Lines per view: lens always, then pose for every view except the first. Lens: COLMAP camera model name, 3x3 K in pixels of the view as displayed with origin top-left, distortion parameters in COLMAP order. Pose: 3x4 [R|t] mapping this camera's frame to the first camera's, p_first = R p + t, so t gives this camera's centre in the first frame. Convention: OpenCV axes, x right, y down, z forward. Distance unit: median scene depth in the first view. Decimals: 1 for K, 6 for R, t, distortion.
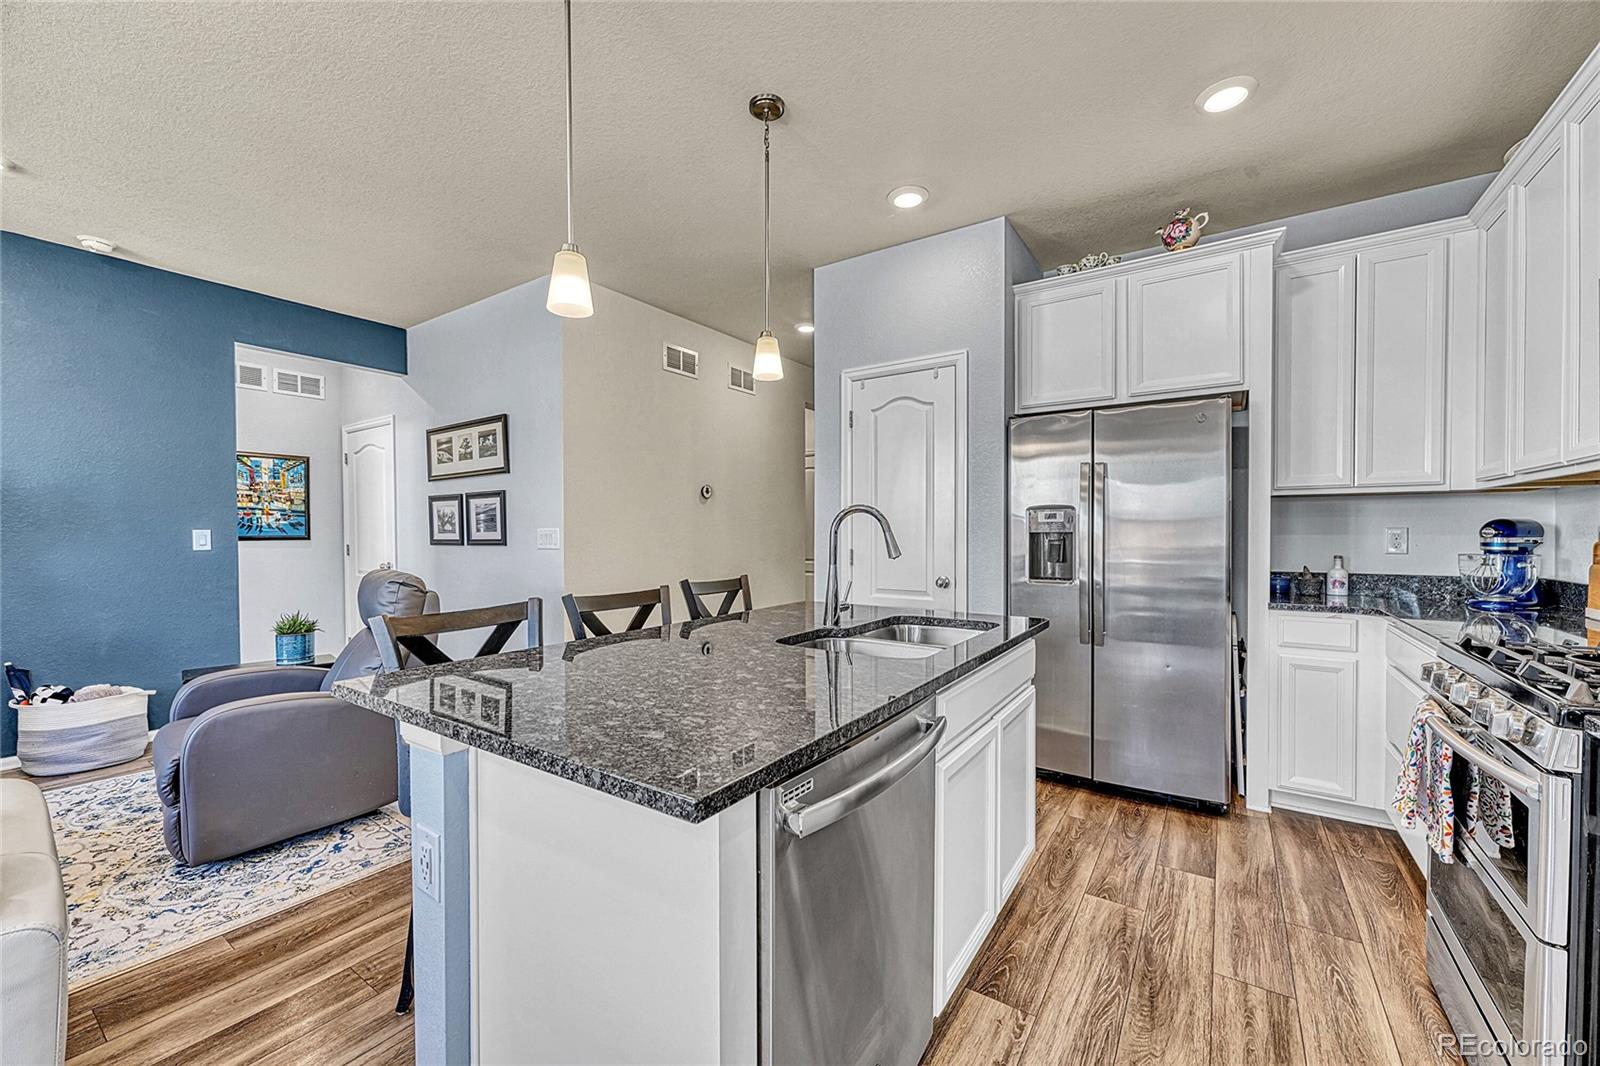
lens RADIAL K [[634.5, 0, 800.1], [0, 634.5, 542.0], [0, 0, 1]] dist [-0.002955, 0.000966]
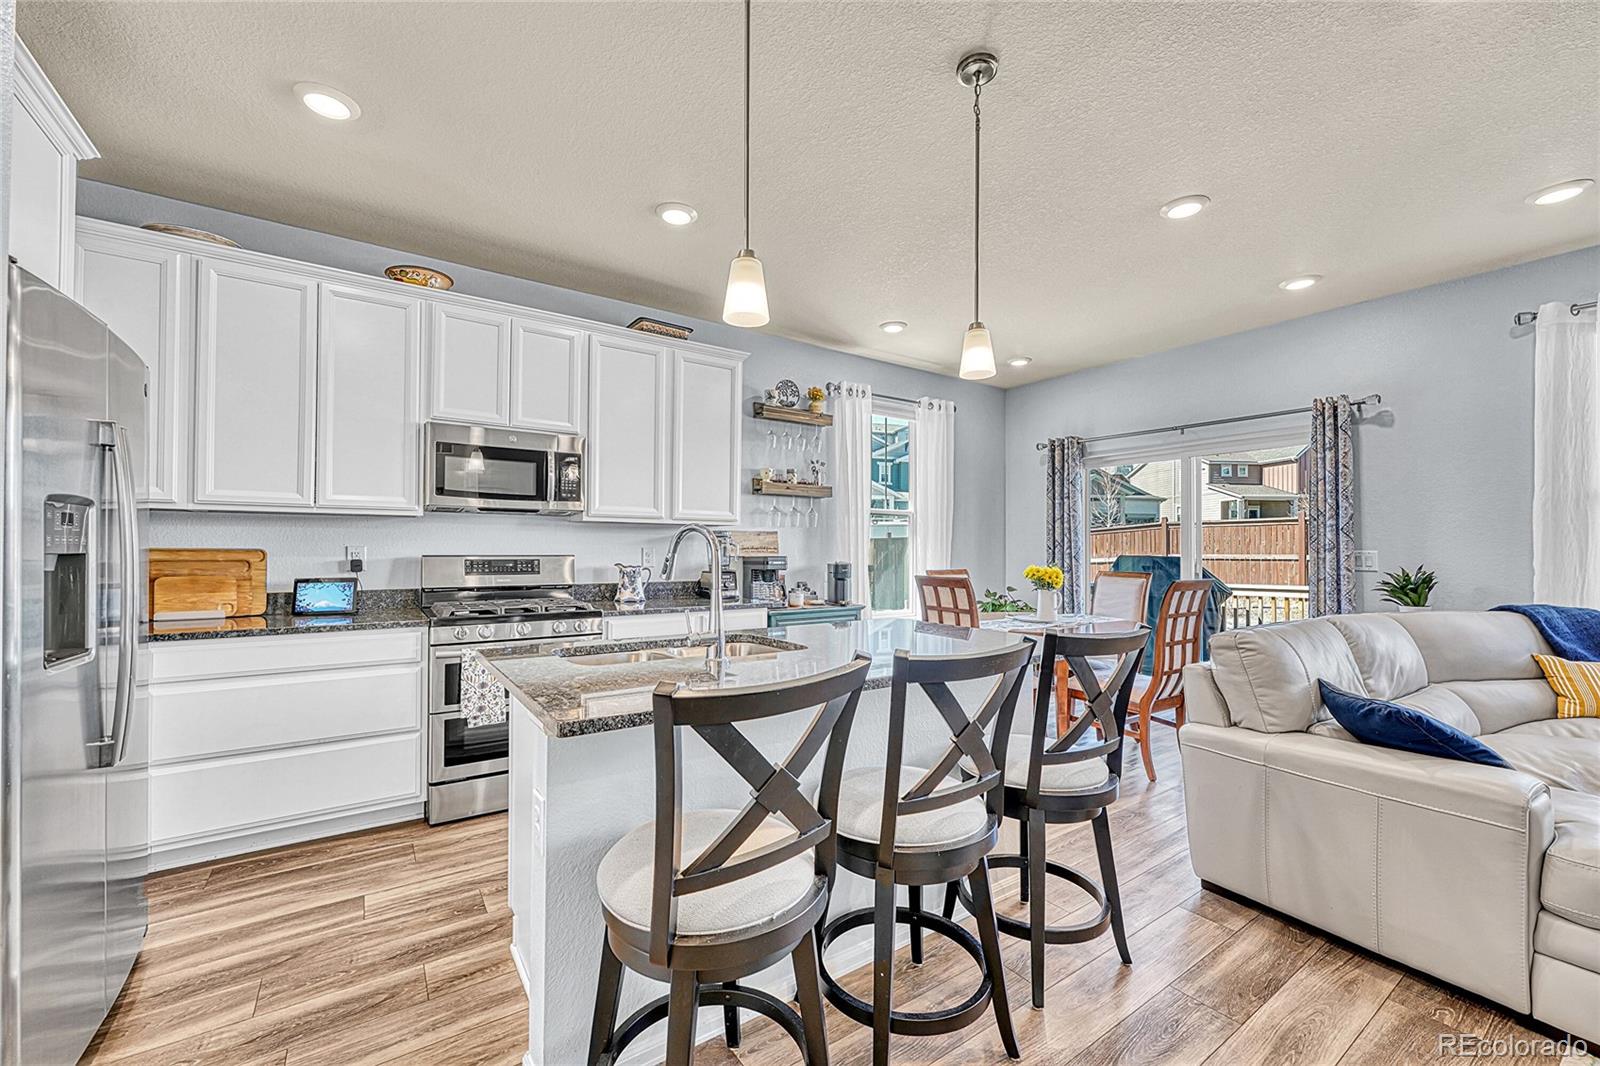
lens RADIAL K [[634.5, 0, 803.1], [0, 634.5, 541.1], [0, 0, 1]] dist [-0.002955, 0.000966]
pose [[-0.932327, 0.003704, 0.361596, -0.196962], [0.004944, 0.999985, 0.002505, -0.017223], [-0.361582, 0.004123, -0.932331, 0.901374]]
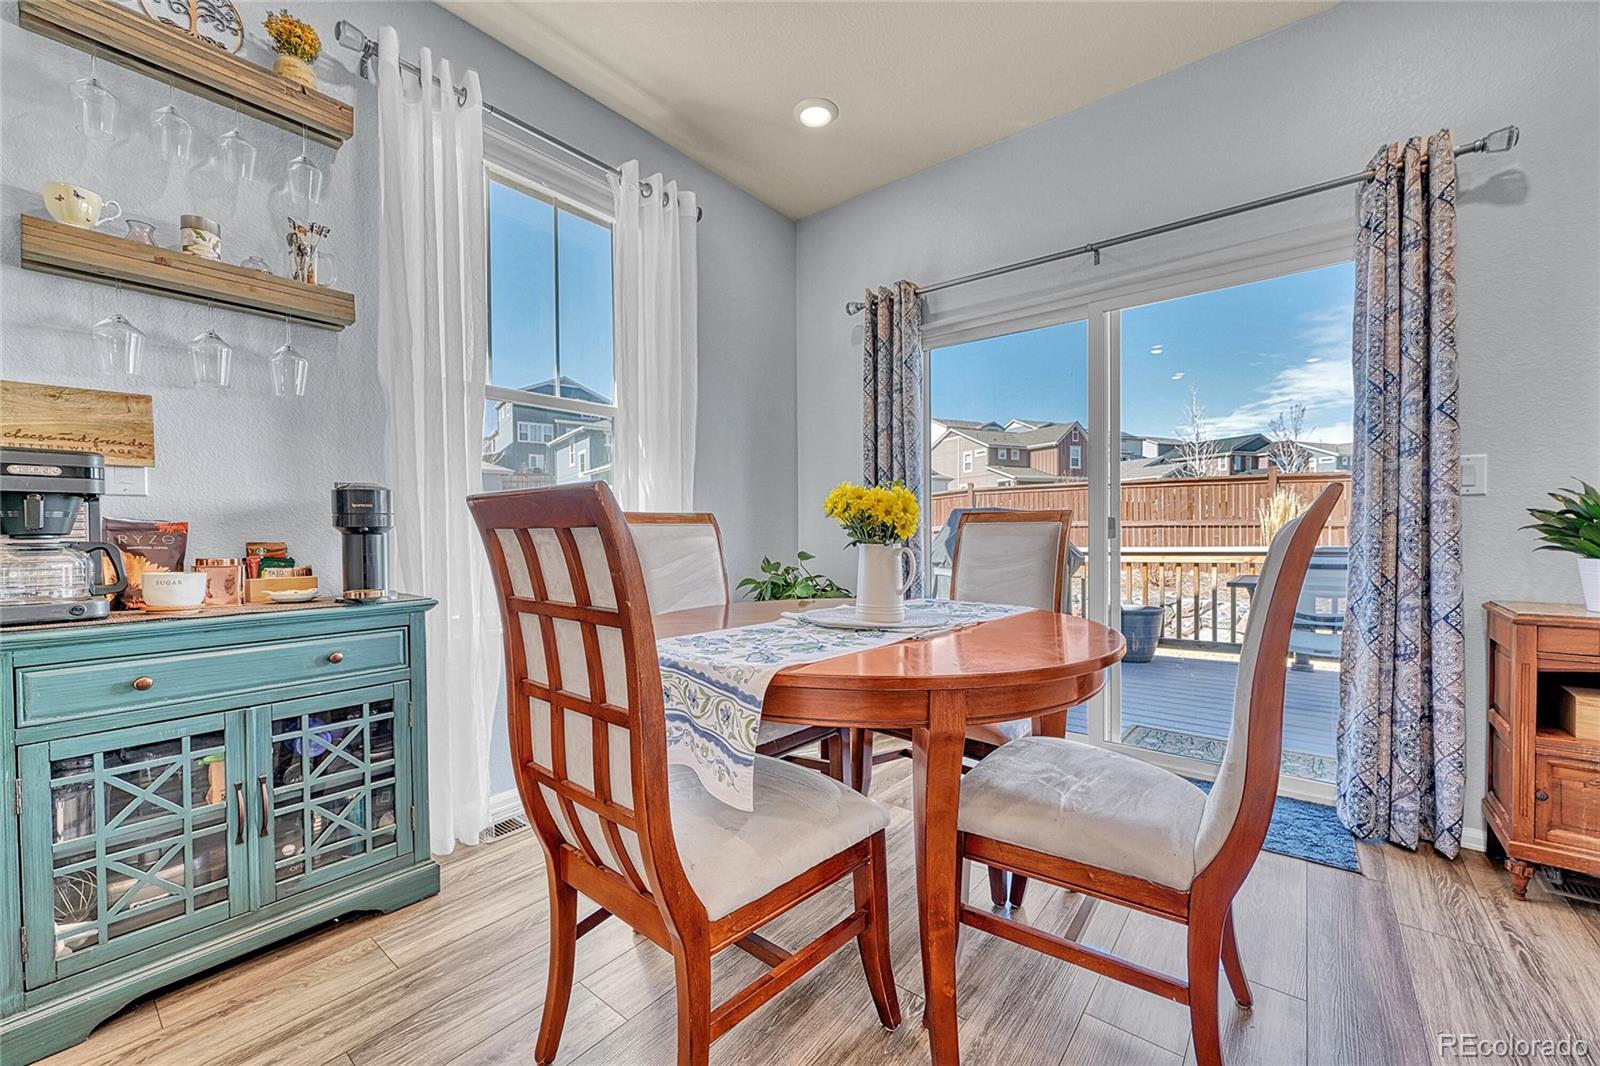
lens RADIAL K [[634.5, 0, 799.6], [0, 634.5, 540.3], [0, 0, 1]] dist [-0.002955, 0.000966]
pose [[-0.996834, 0.008446, 0.079061, -0.174476], [0.010972, 0.999441, 0.031570, 0.048458], [-0.078750, 0.032338, -0.996370, 0.231330]]
